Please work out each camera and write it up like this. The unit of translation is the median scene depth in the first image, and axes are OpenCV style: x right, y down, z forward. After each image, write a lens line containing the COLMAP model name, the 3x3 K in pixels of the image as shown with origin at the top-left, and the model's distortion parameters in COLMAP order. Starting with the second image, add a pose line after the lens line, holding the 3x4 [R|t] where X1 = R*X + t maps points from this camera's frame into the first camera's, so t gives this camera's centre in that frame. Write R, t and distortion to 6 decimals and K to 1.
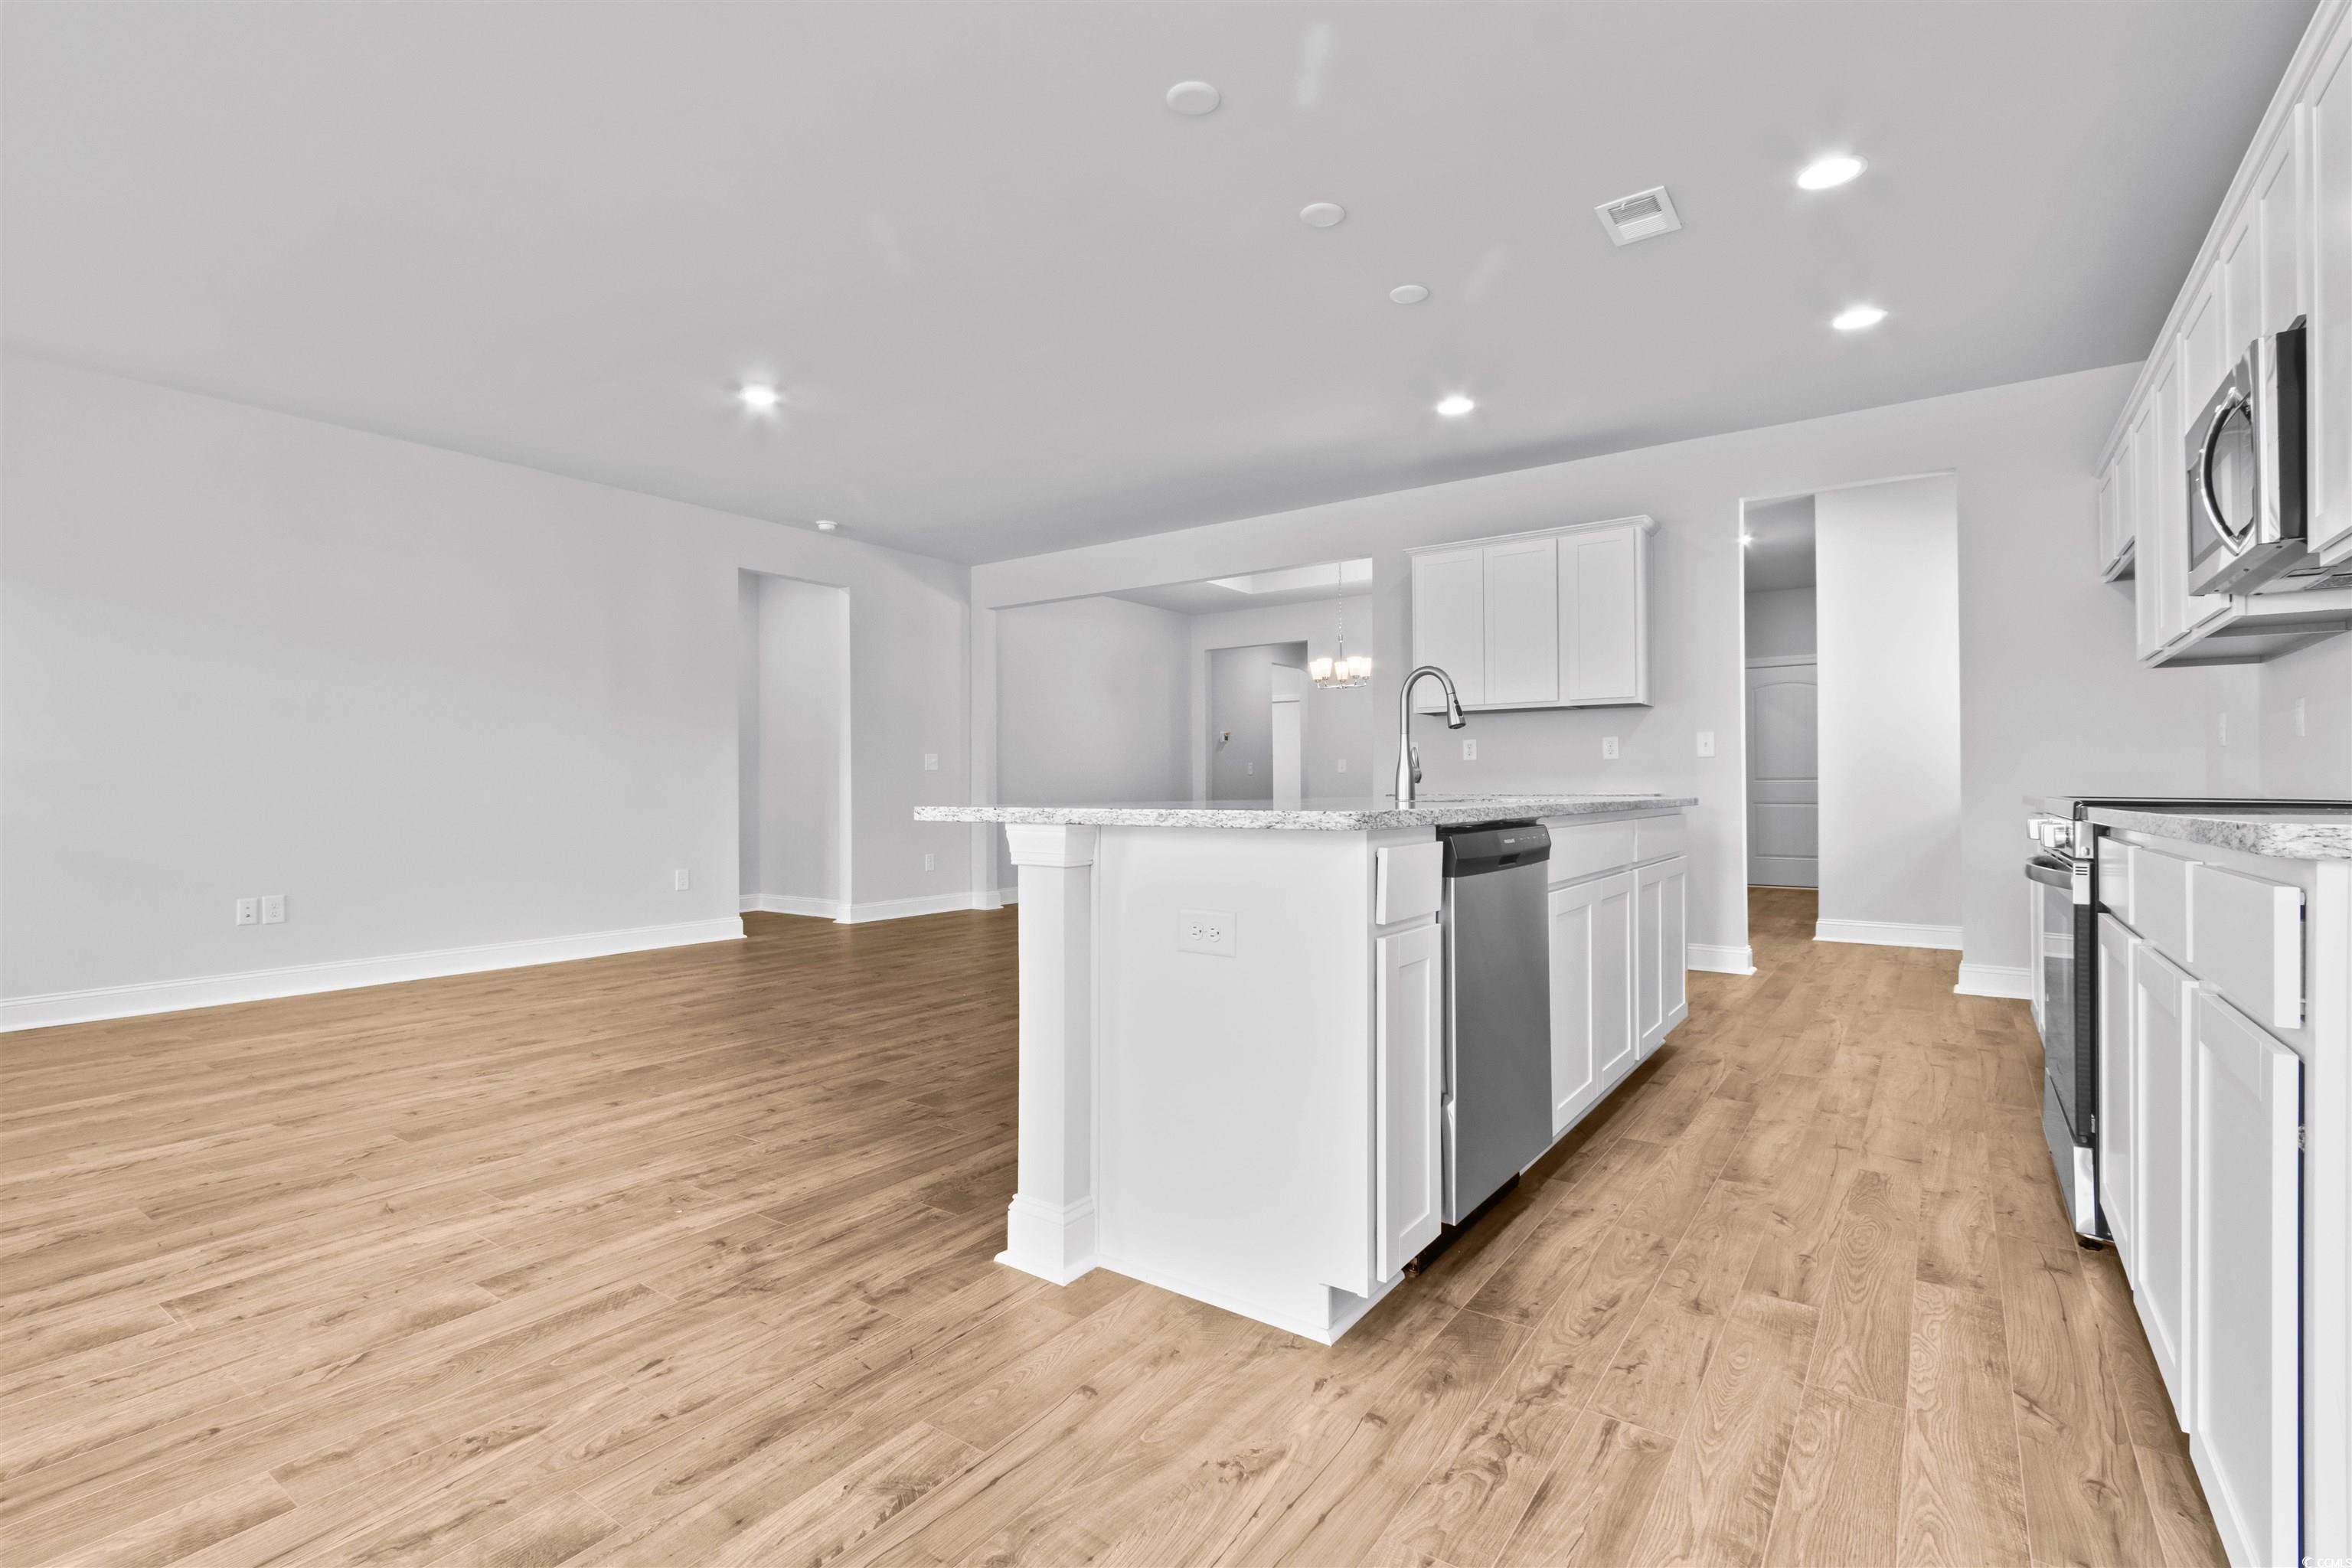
lens RADIAL K [[1106.4, 0, 1183.5], [0, 1106.4, 787.7], [0, 0, 1]] dist [0.005465, 0.000705]
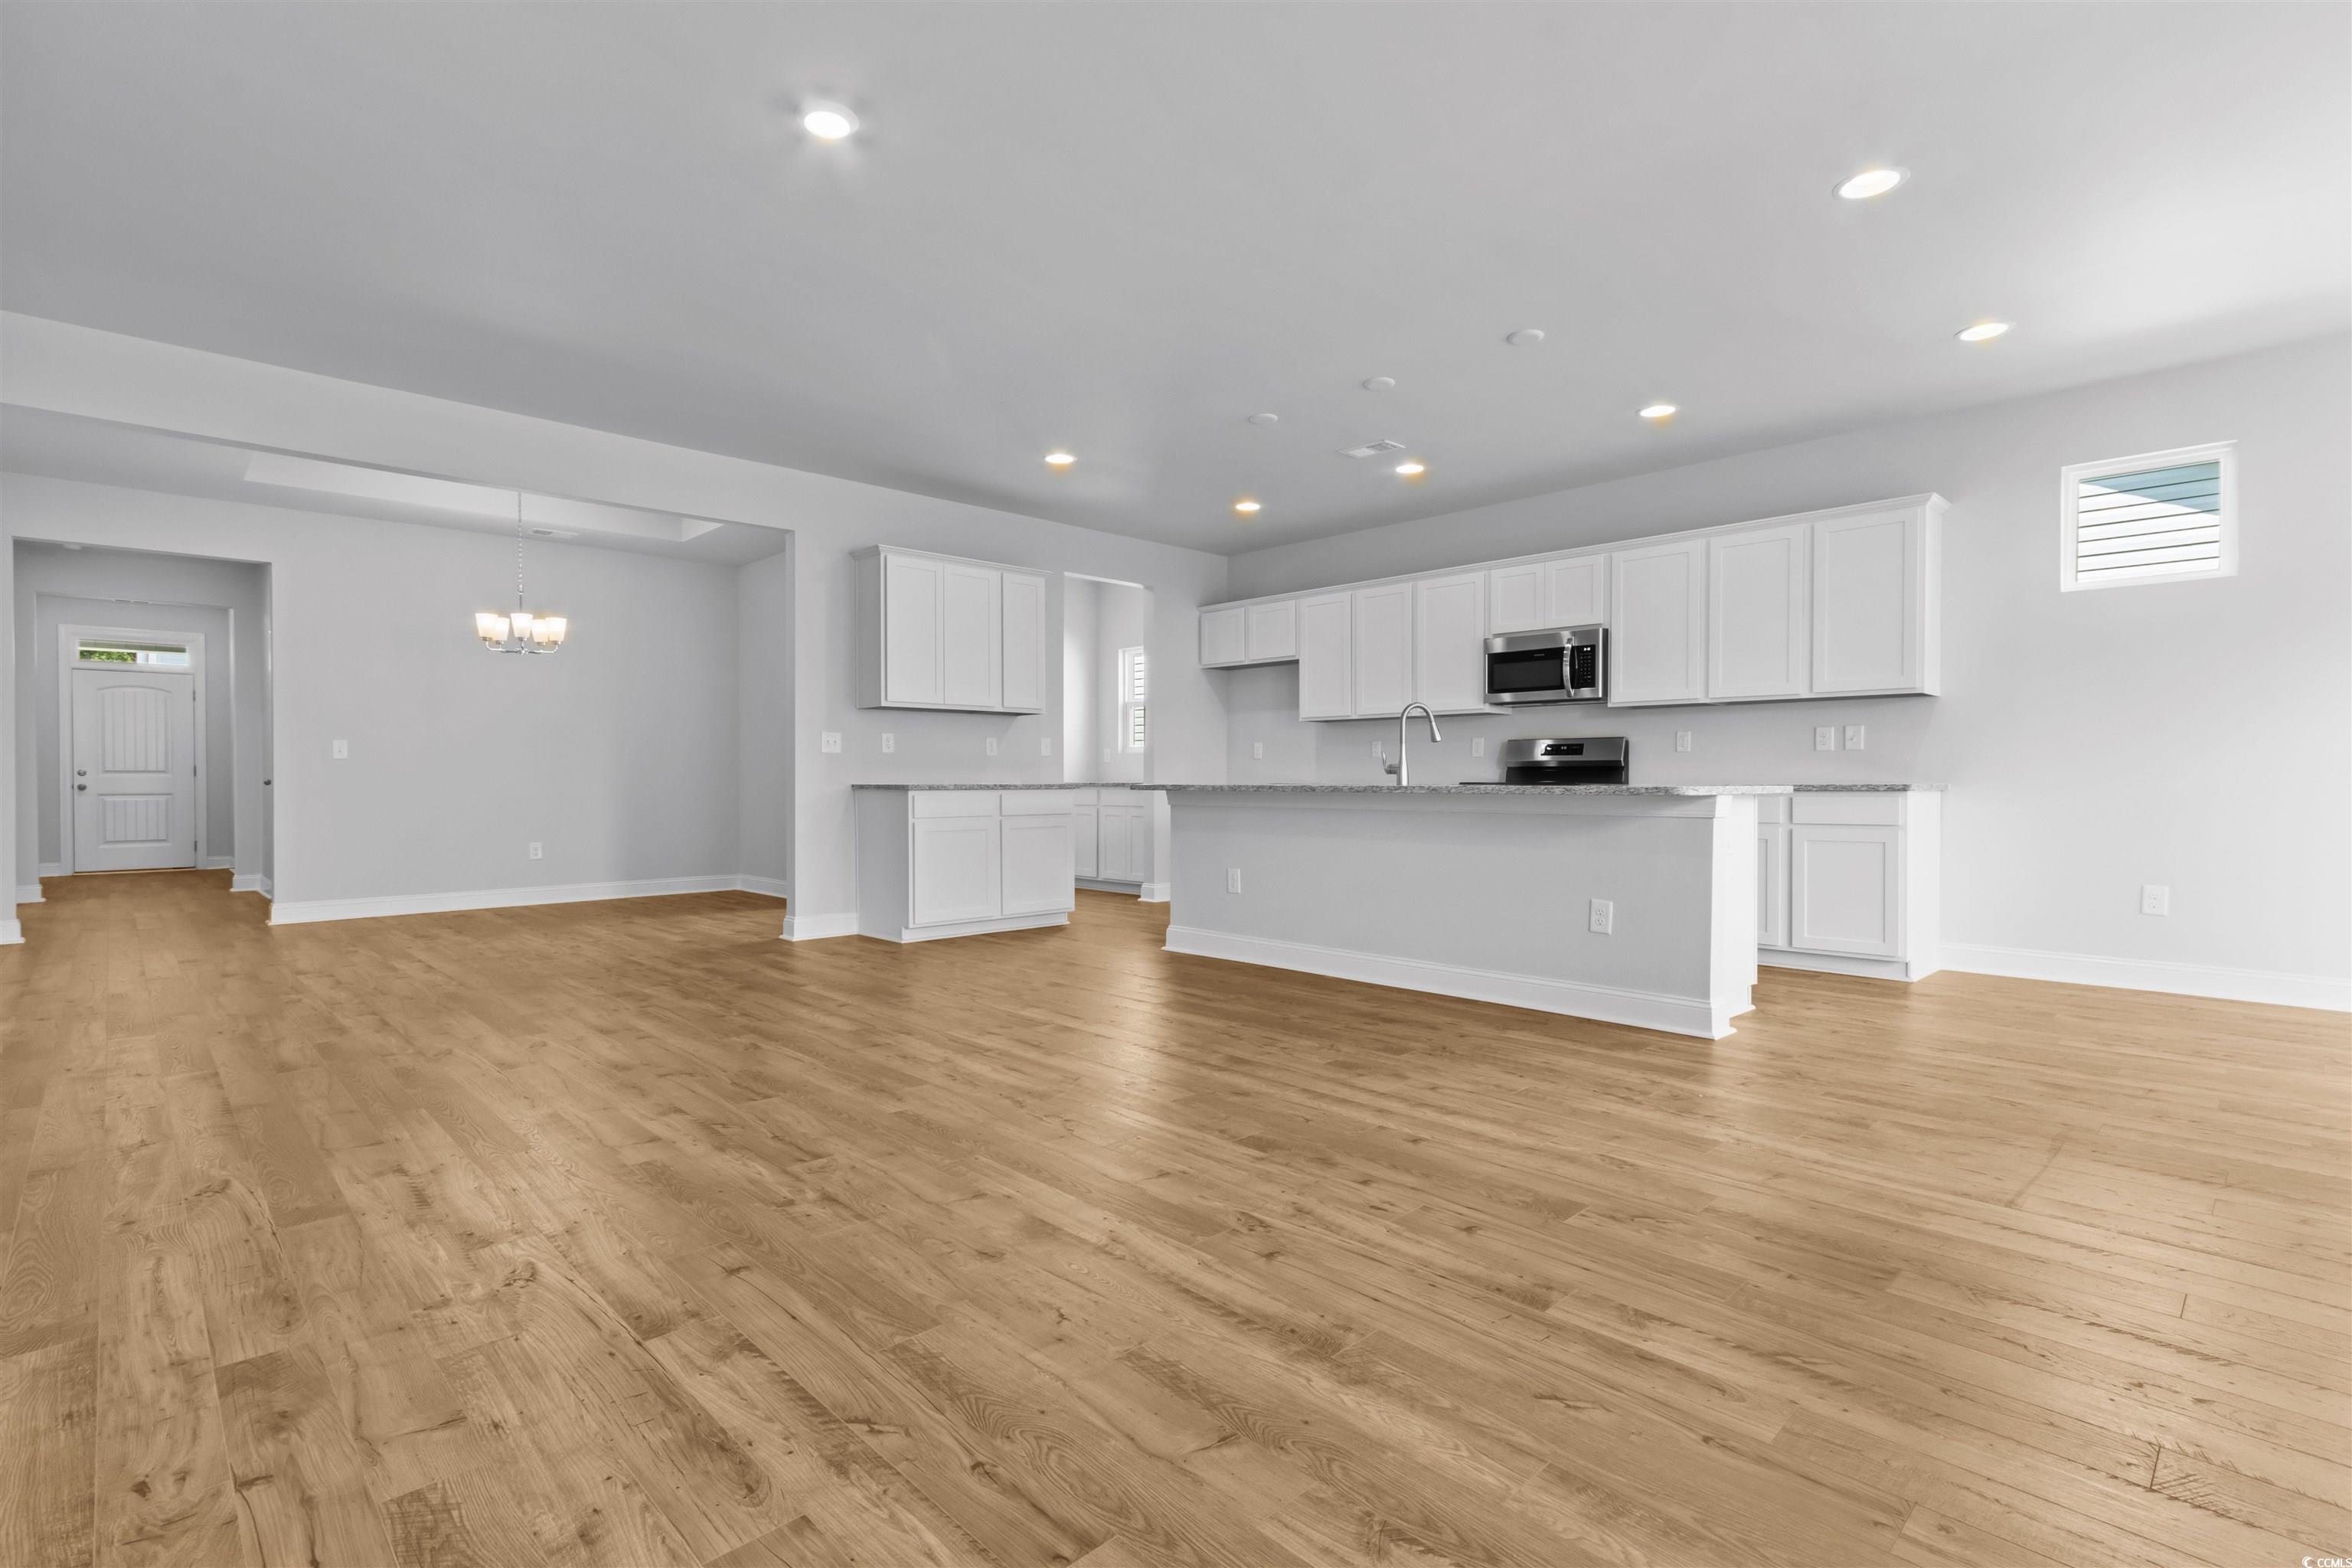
lens RADIAL K [[1106.4, 0, 1176.8], [0, 1106.4, 792.3], [0, 0, 1]] dist [0.005465, 0.000705]
pose [[0.161400, -0.000065, 0.986889, -1.527549], [-0.002082, 0.999998, 0.000407, 0.025807], [-0.986887, -0.002121, 0.161399, 1.167326]]
